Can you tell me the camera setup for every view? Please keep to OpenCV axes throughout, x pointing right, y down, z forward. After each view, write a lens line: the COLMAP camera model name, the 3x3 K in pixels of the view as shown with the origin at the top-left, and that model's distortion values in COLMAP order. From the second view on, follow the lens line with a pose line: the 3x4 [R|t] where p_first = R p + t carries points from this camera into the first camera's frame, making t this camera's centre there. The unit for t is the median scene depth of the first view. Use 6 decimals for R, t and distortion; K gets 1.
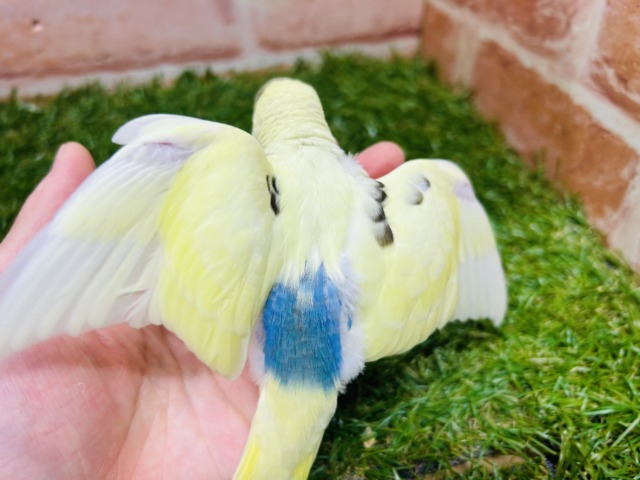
lens RADIAL K [[513.3, 0, 322.4], [0, 513.3, 242.7], [0, 0, 1]] dist [-0.042611, 0.004305]
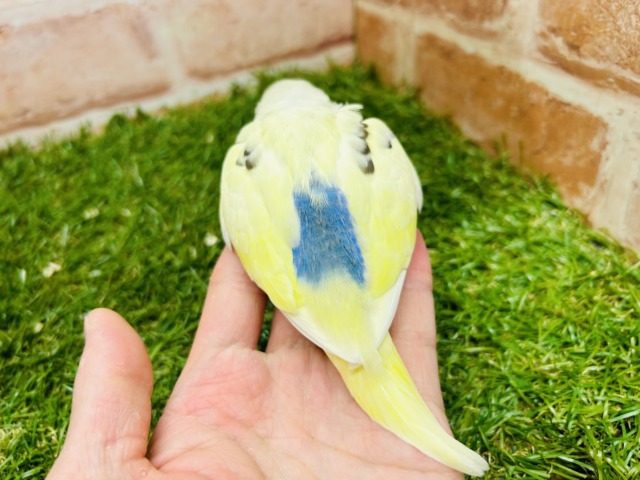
lens RADIAL K [[513.3, 0, 317.0], [0, 513.3, 235.8], [0, 0, 1]] dist [-0.042611, 0.004305]
pose [[0.985291, -0.164990, 0.044508, 0.026936], [0.167298, 0.984406, -0.054366, -0.007977], [-0.034844, 0.061012, 0.997529, 0.094101]]
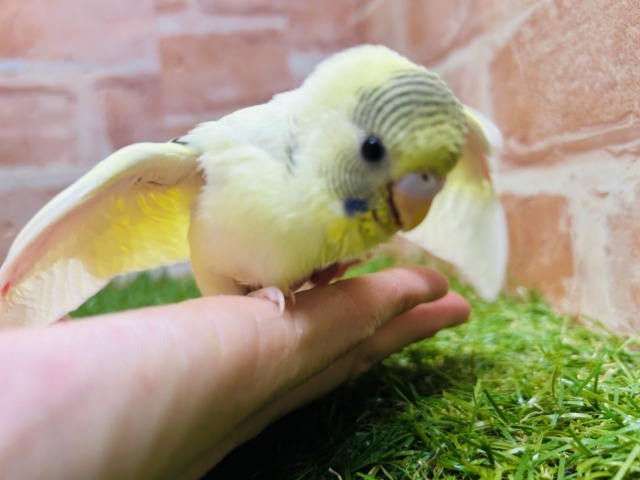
lens RADIAL K [[513.3, 0, 317.8], [0, 513.3, 236.3], [0, 0, 1]] dist [-0.042611, 0.004305]
pose [[0.991704, -0.092455, -0.089301, 0.246723], [0.017934, 0.787454, -0.616112, 0.336407], [0.127283, 0.609400, 0.782580, 0.279258]]
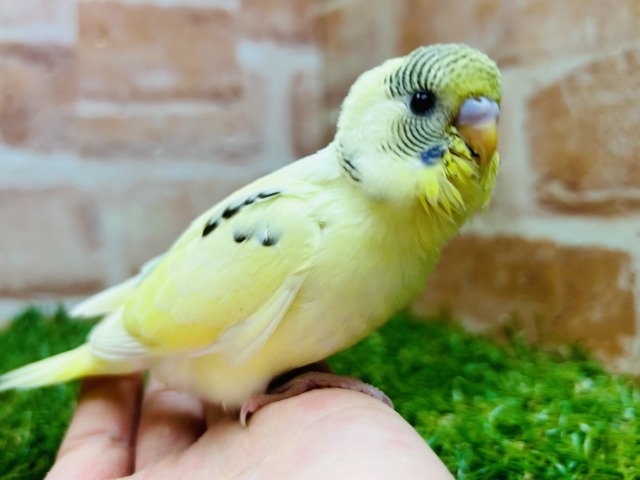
lens RADIAL K [[626.2, 0, 328.7], [0, 626.2, 189.5], [0, 0, 1]] dist [-0.064424, 0.000000]
pose [[0.972649, -0.037397, 0.229248, -0.060299], [0.181396, 0.738749, -0.649111, 0.267061], [-0.145082, 0.672942, 0.725328, 0.237560]]
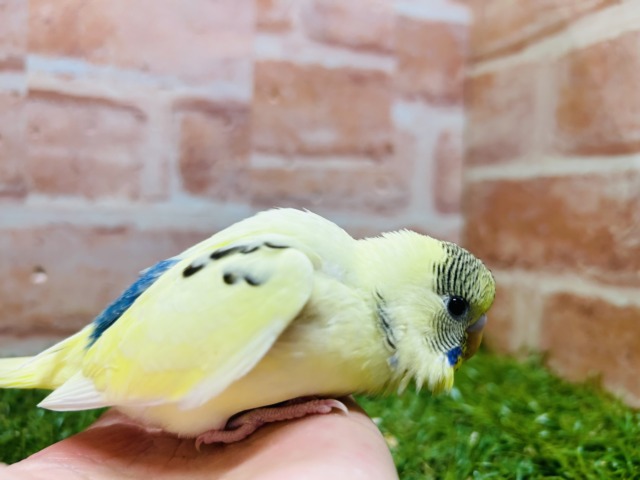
lens RADIAL K [[513.3, 0, 324.4], [0, 513.3, 239.7], [0, 0, 1]] dist [-0.042611, 0.004305]
pose [[0.996668, 0.012129, 0.080653, -0.192097], [0.041019, 0.780168, -0.624223, 0.092491], [-0.070494, 0.625452, 0.777072, 0.322490]]
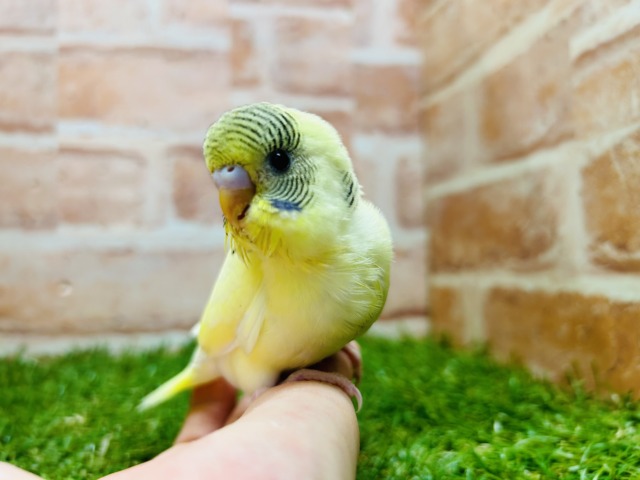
lens RADIAL K [[513.3, 0, 318.3], [0, 513.3, 240.1], [0, 0, 1]] dist [-0.042611, 0.004305]
pose [[0.996578, -0.034322, -0.075199, 0.081050], [-0.028139, 0.714534, -0.699035, 0.306362], [0.077725, 0.698759, 0.711123, 0.227182]]
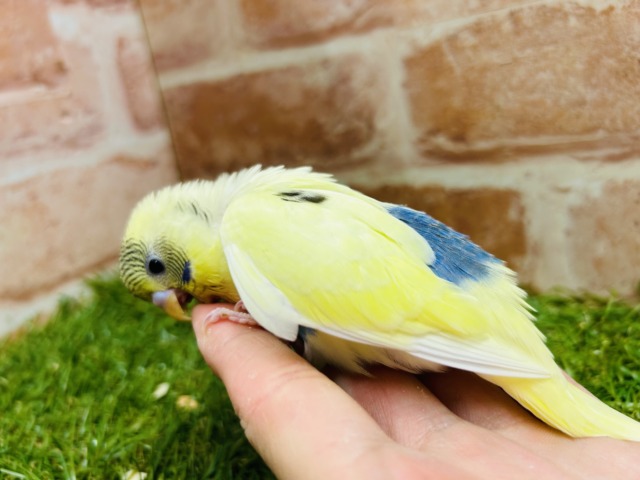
lens RADIAL K [[513.3, 0, 326.7], [0, 513.3, 237.9], [0, 0, 1]] dist [-0.042611, 0.004305]
pose [[0.757021, -0.310449, 0.574926, -0.217516], [0.543108, 0.788166, -0.289531, -0.012497], [-0.363252, 0.531428, 0.765266, 0.362192]]
